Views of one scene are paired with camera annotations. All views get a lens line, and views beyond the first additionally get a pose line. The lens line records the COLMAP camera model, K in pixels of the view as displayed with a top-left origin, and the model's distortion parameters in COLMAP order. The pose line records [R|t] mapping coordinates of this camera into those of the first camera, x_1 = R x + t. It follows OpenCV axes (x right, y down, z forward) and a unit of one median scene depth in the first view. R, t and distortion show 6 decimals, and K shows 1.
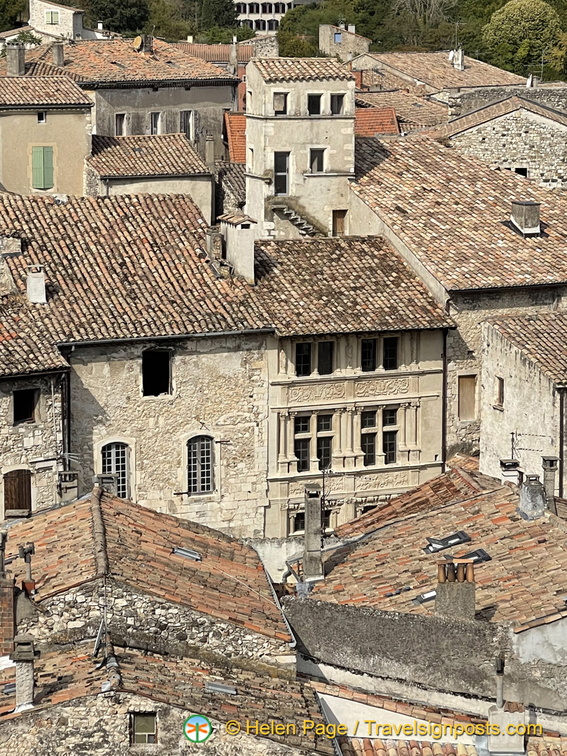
lens RADIAL K [[2463.5, 0, 283.5], [0, 2463.5, 378.0], [0, 0, 1]] dist [0.169761, 1.078689]
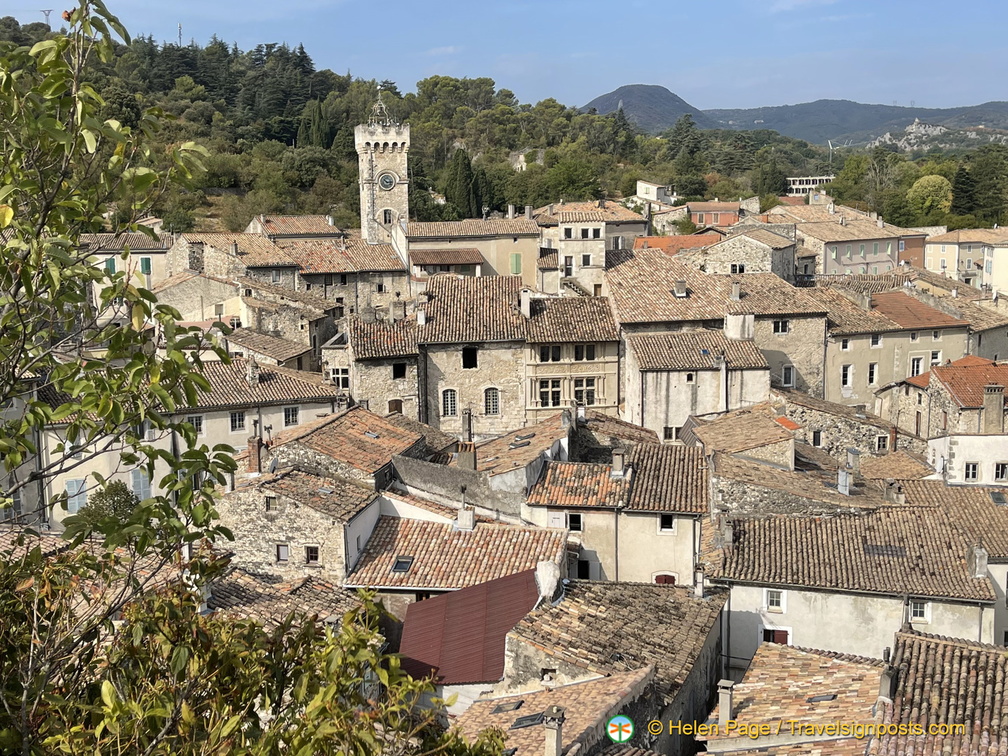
lens RADIAL K [[1234.8, 0, 504.0], [0, 1234.8, 378.0], [0, 0, 1]] dist [0.131290, -0.318968]
pose [[0.953318, 0.033286, -0.300127, 0.292204], [-0.031194, 0.999444, 0.011760, 0.001754], [0.300352, -0.001849, 0.953827, -0.026771]]
